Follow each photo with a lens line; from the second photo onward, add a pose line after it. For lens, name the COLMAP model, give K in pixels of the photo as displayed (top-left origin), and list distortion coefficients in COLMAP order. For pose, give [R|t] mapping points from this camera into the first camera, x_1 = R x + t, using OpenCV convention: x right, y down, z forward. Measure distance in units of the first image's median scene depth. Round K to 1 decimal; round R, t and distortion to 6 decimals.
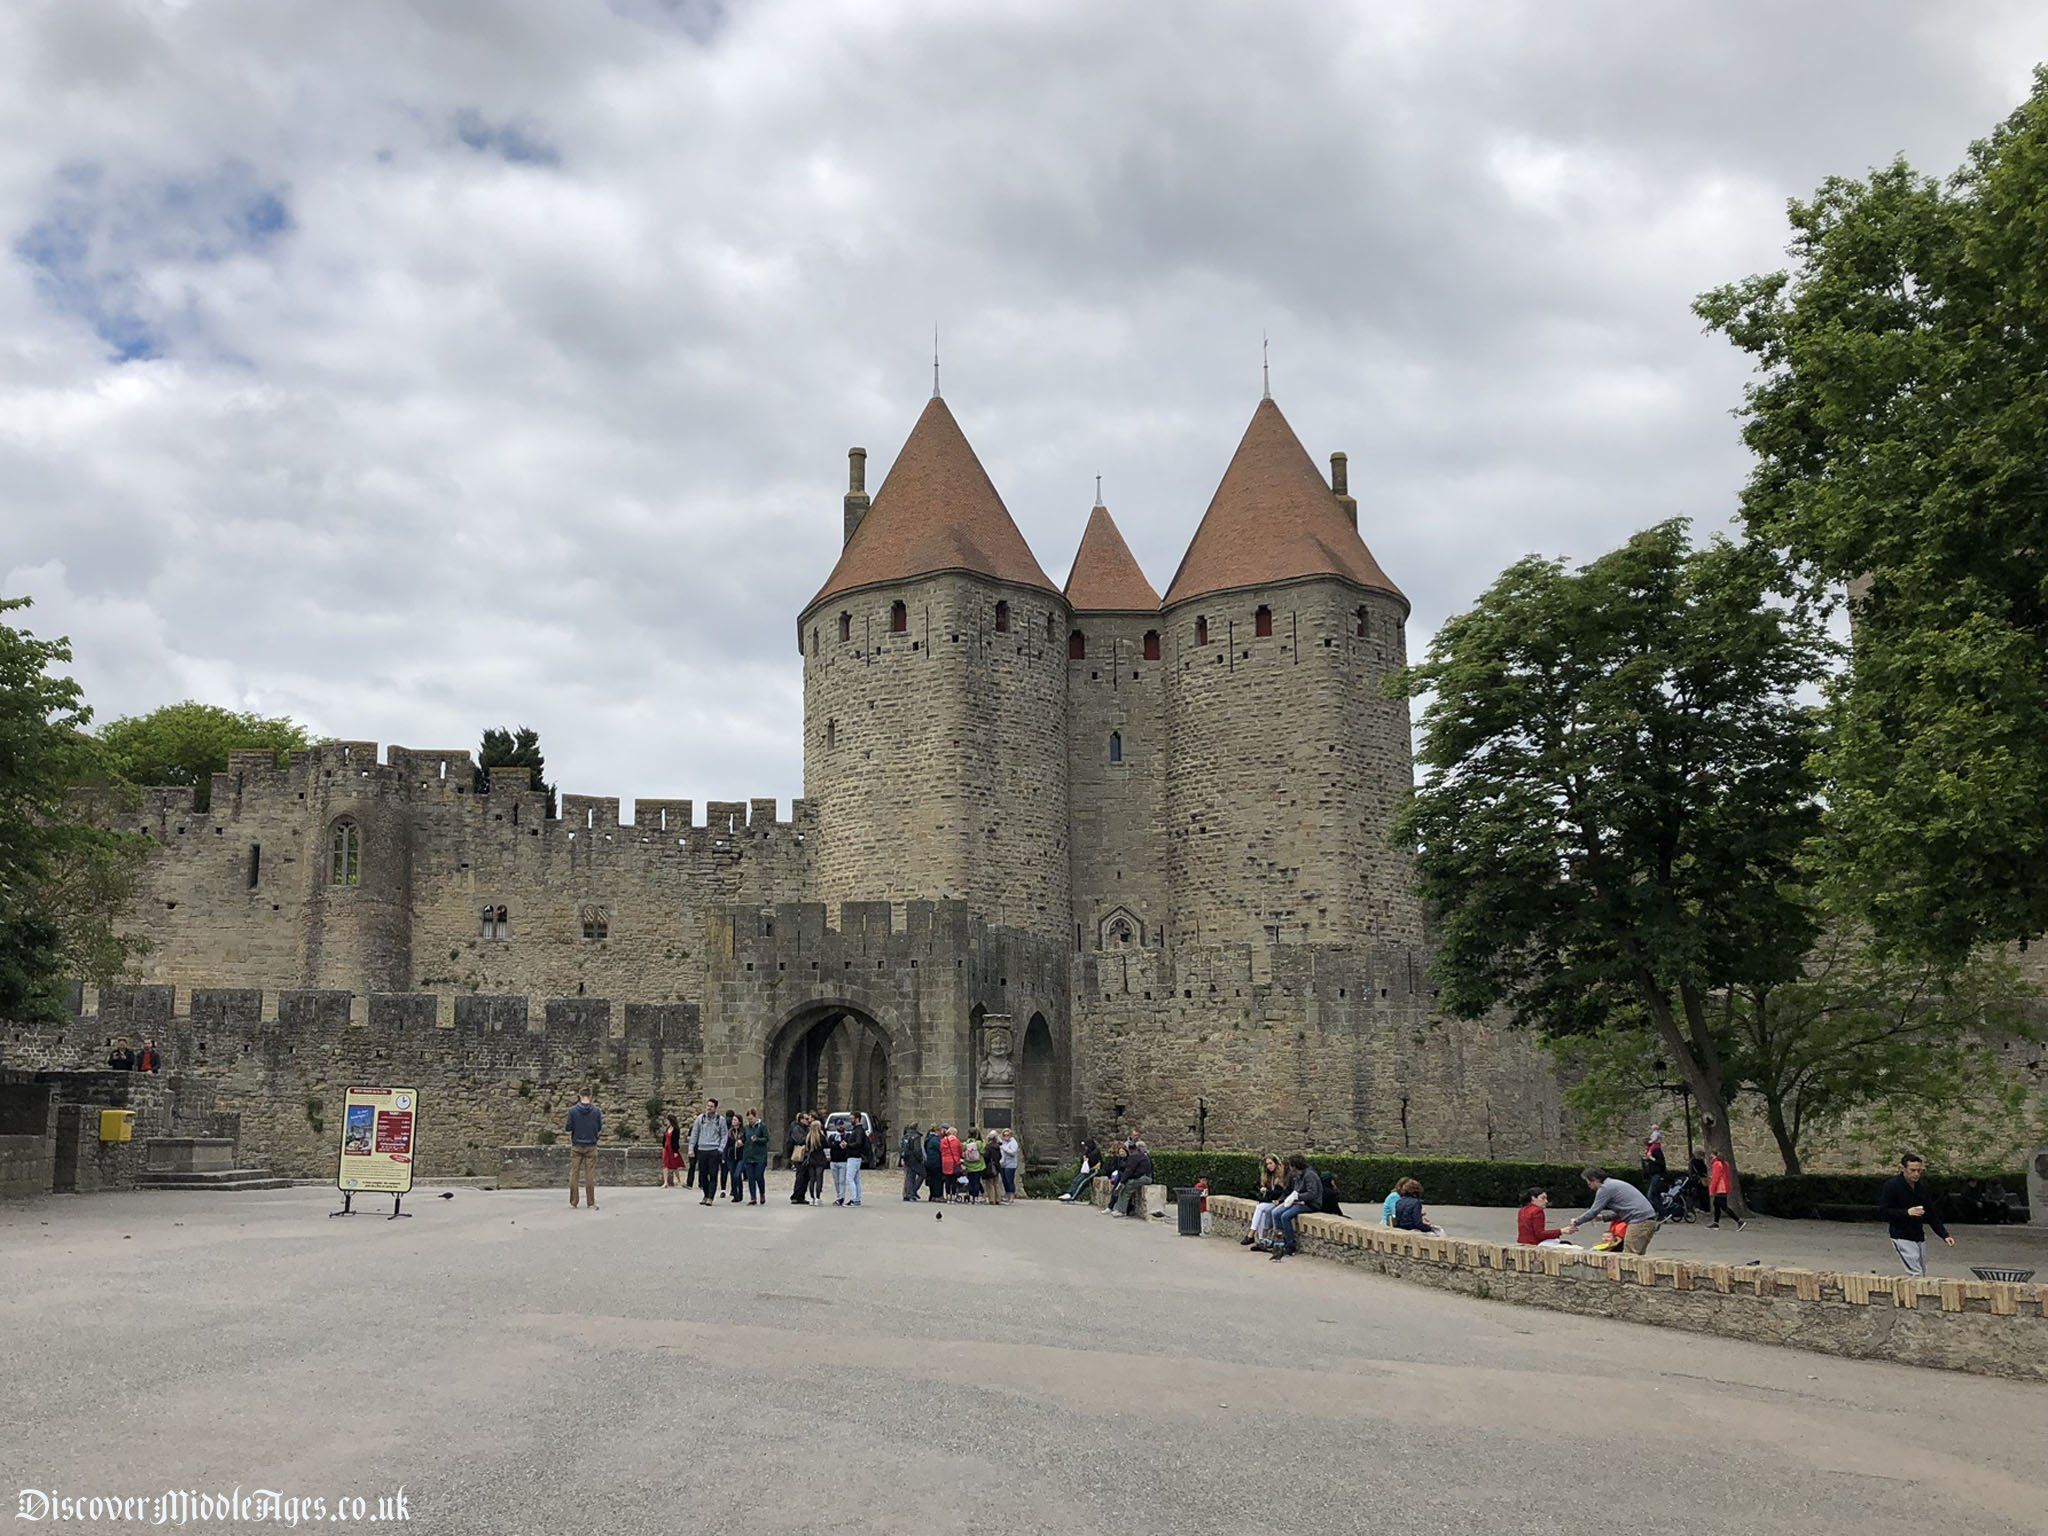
lens RADIAL K [[1743.2, 0, 1024.0], [0, 1743.2, 768.0], [0, 0, 1]] dist [0.071513, -0.104378]
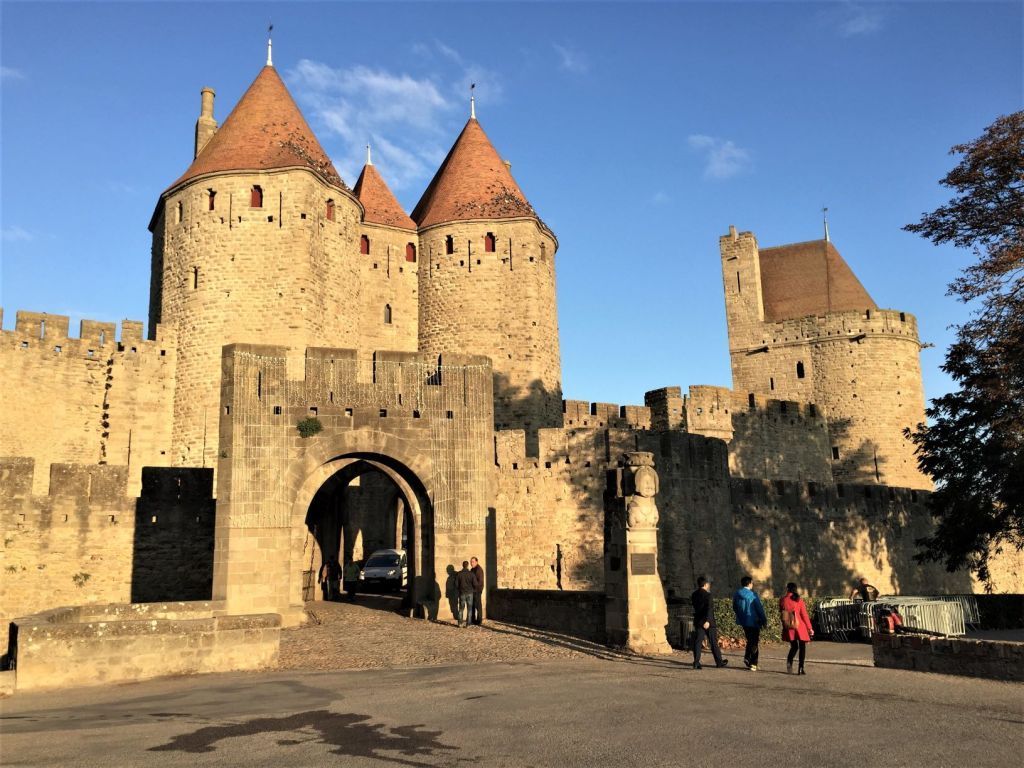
lens RADIAL K [[799.5, 0, 512.0], [0, 799.5, 384.0], [0, 0, 1]] dist [0.011253, 0.001423]
pose [[0.909835, 0.065900, 0.409705, -0.176083], [-0.060228, 0.997826, -0.026750, 0.082879], [-0.410577, -0.000338, 0.911826, 0.441046]]
